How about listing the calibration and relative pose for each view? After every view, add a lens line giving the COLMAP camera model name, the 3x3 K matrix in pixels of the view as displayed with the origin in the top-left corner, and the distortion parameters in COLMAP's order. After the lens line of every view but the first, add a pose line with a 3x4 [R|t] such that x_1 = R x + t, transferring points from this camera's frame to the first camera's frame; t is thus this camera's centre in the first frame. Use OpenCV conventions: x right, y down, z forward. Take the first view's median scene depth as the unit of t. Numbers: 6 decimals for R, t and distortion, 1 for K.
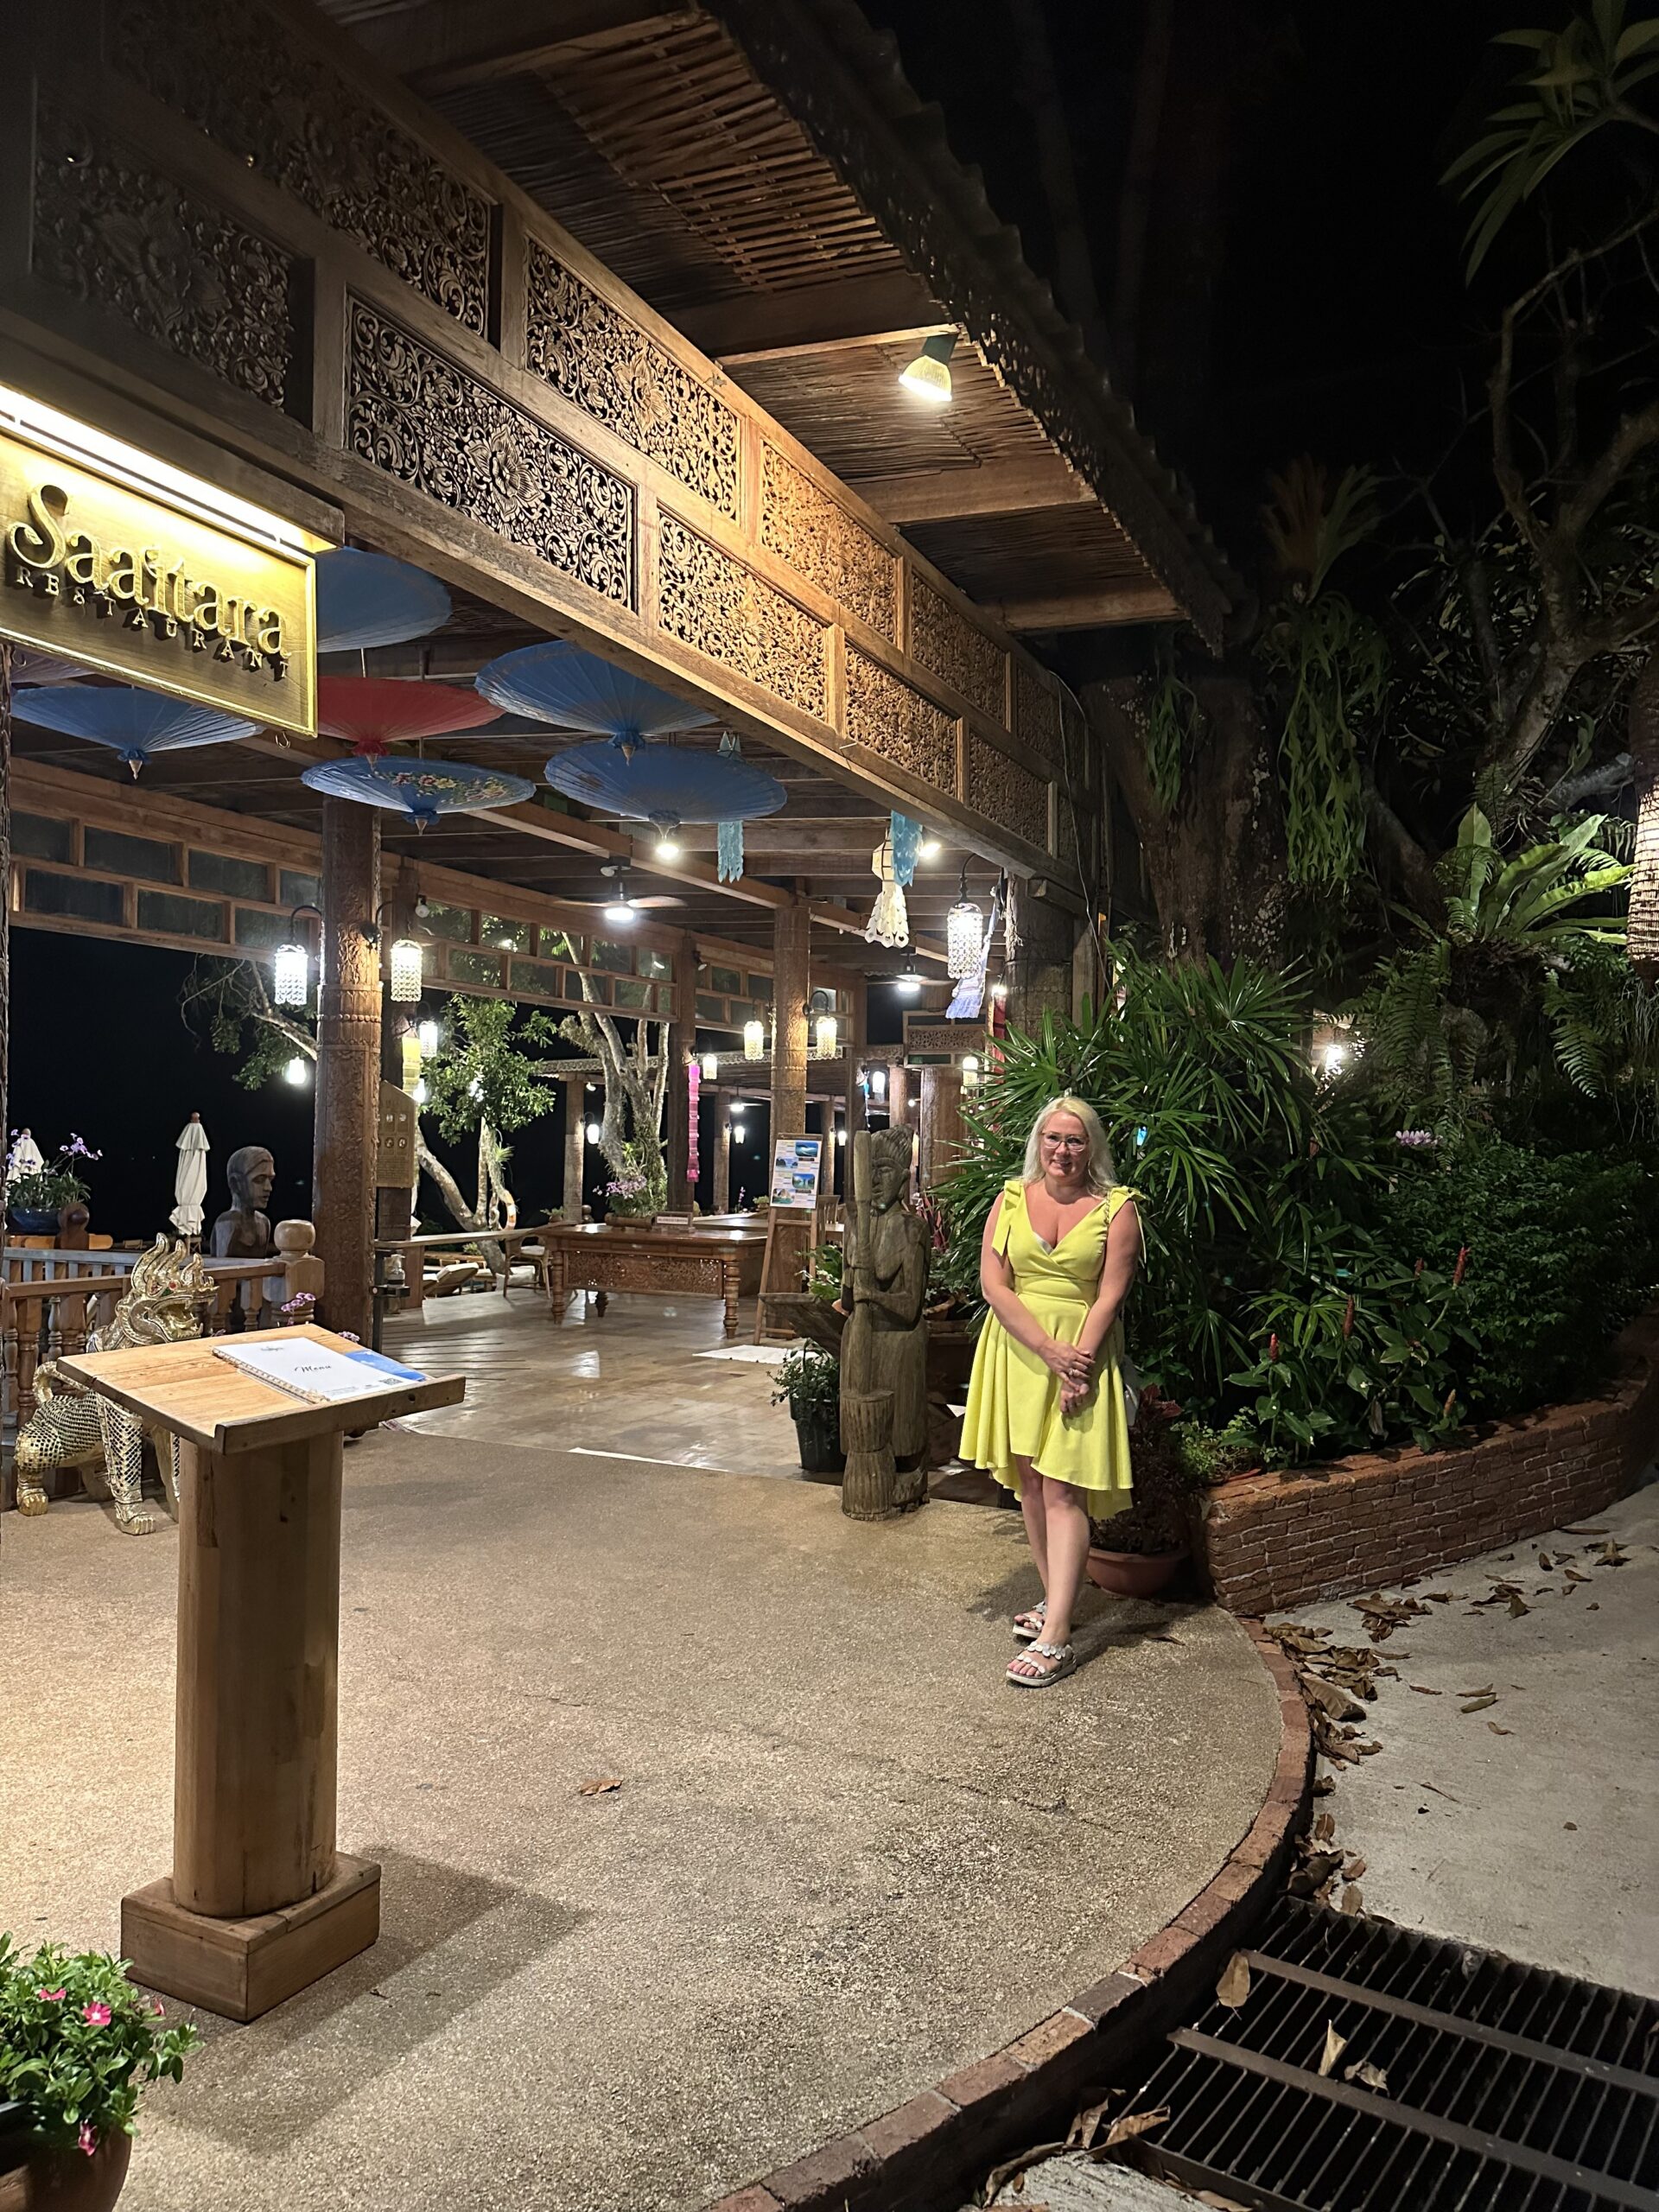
lens RADIAL K [[1563.0, 0, 829.5], [0, 1563.0, 1106.0], [0, 0, 1]] dist [0.061499, -0.065232]
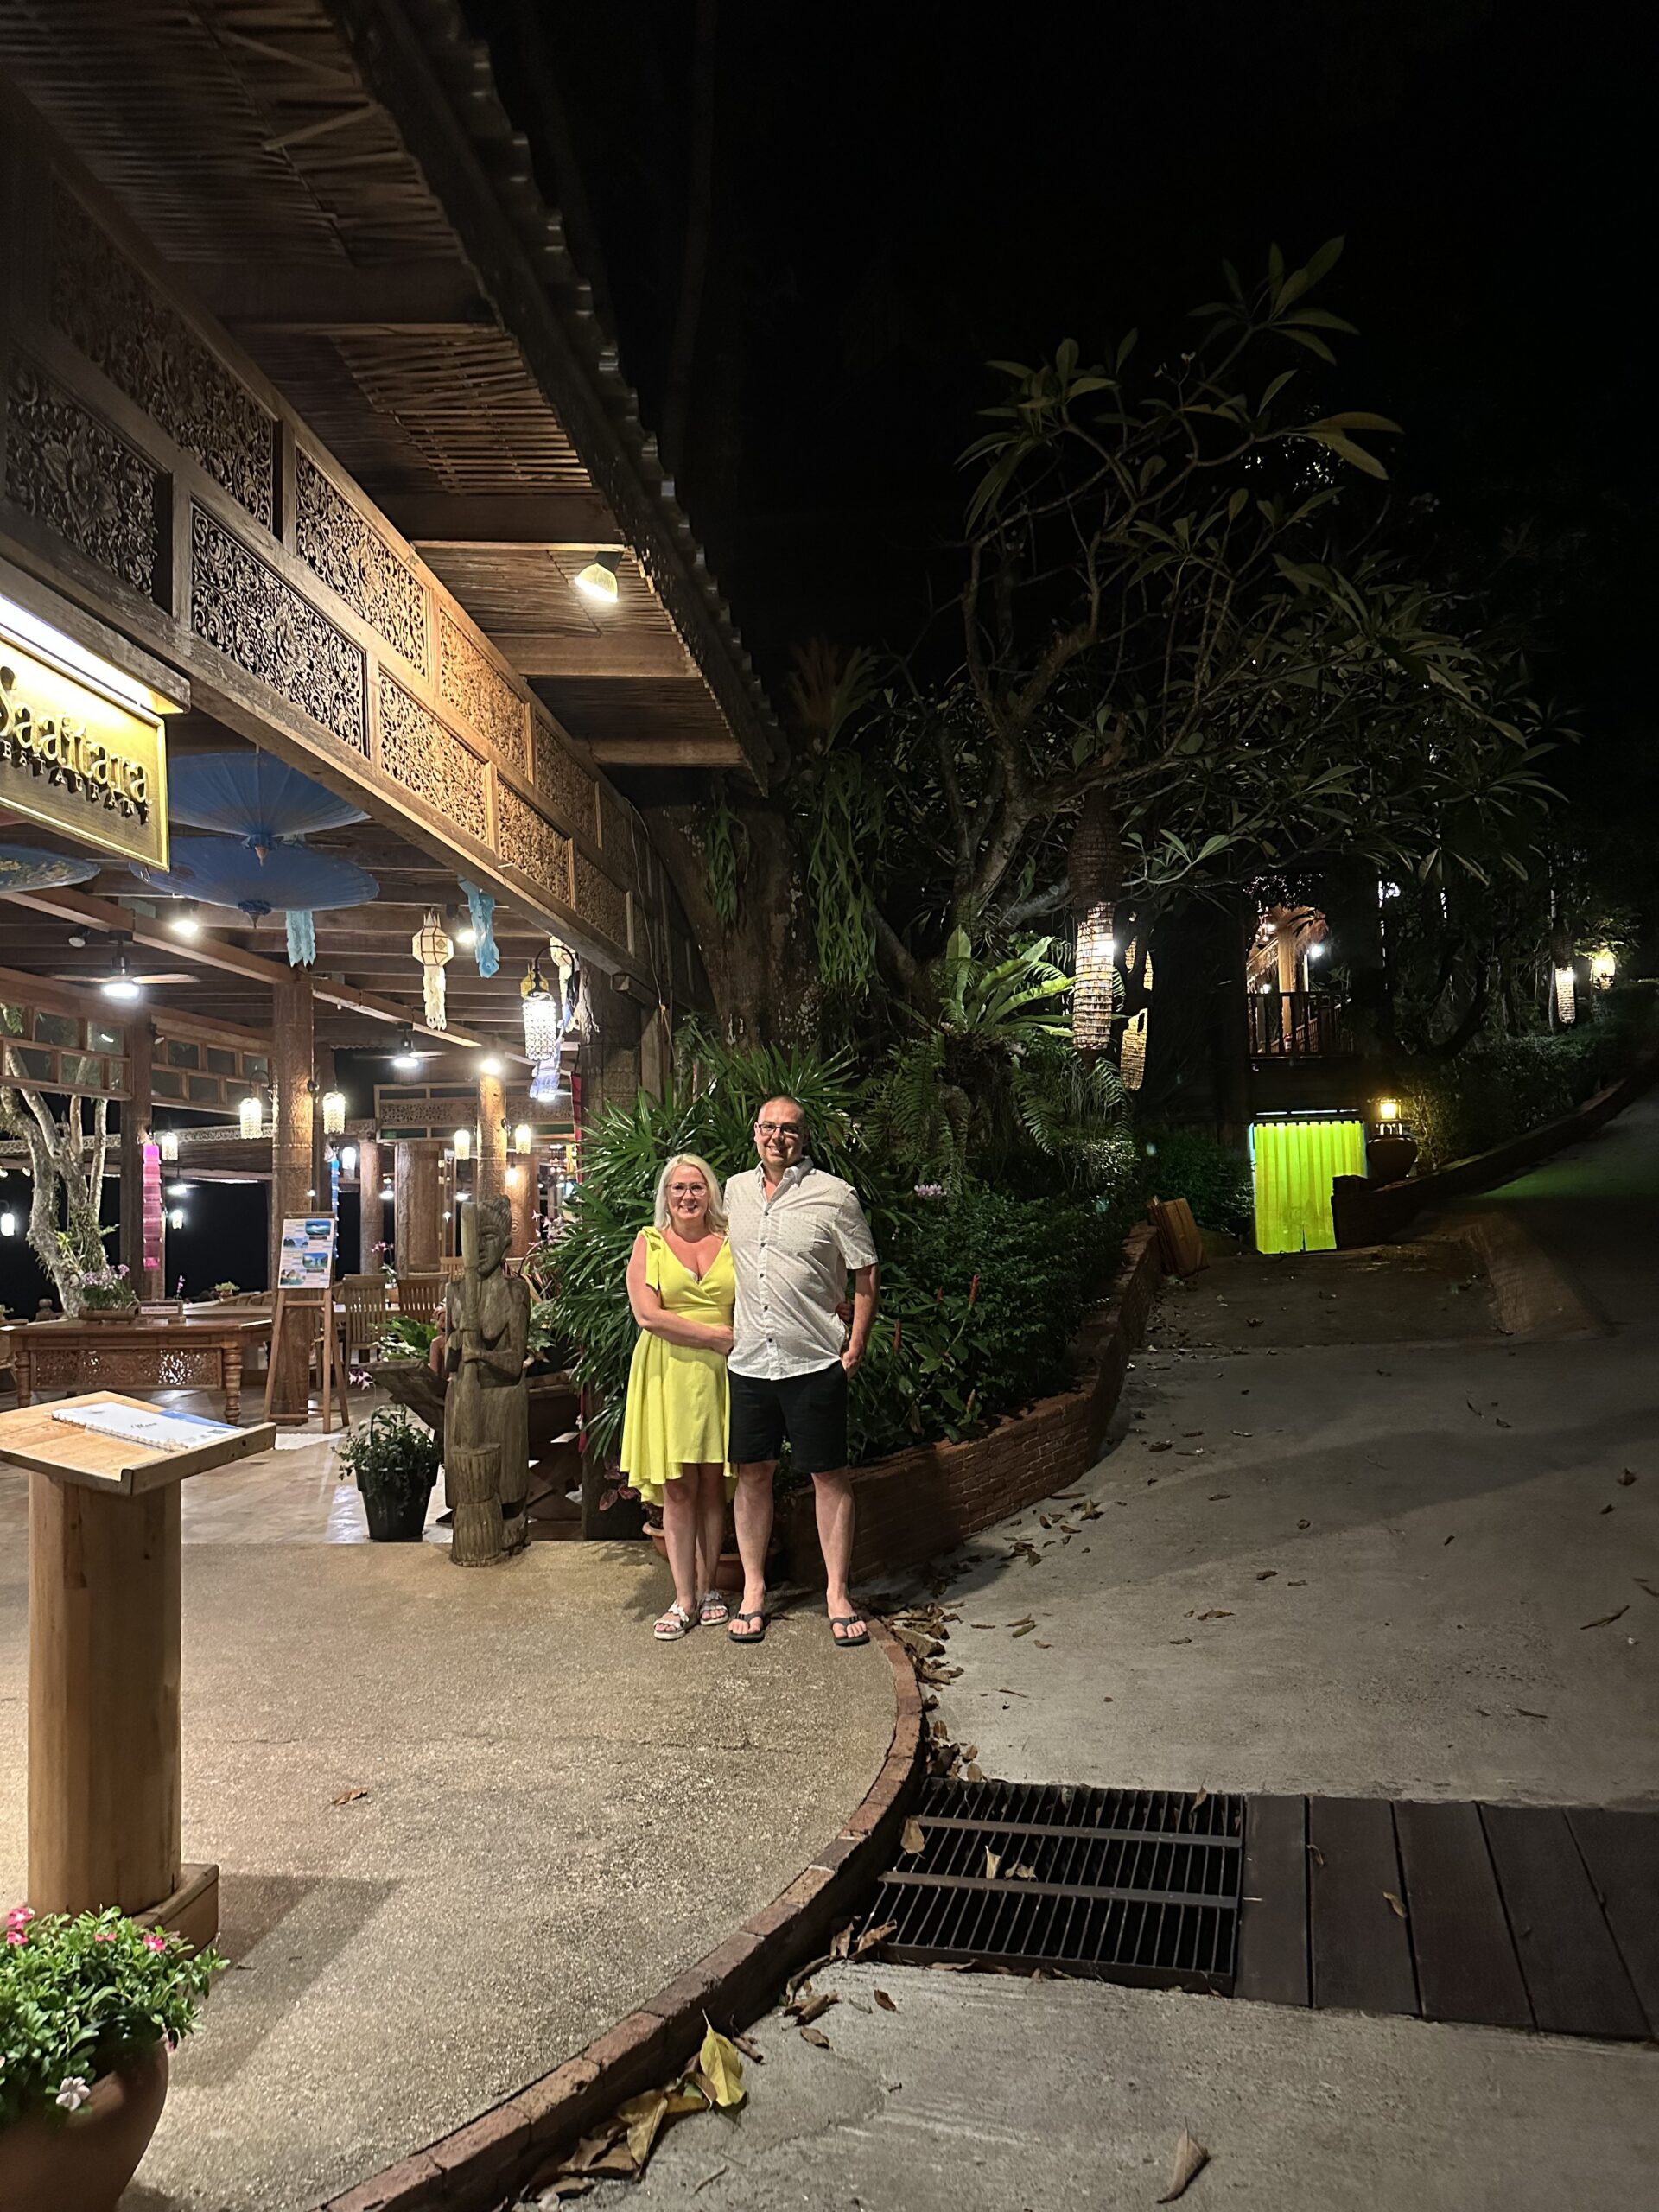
lens RADIAL K [[1566.5, 0, 827.8], [0, 1566.5, 1083.6], [0, 0, 1]] dist [0.112022, -0.134980]
pose [[0.934089, -0.006932, 0.356974, -0.215160], [0.027863, 0.998178, -0.053526, -0.001126], [-0.355952, 0.059944, 0.932580, -0.190522]]
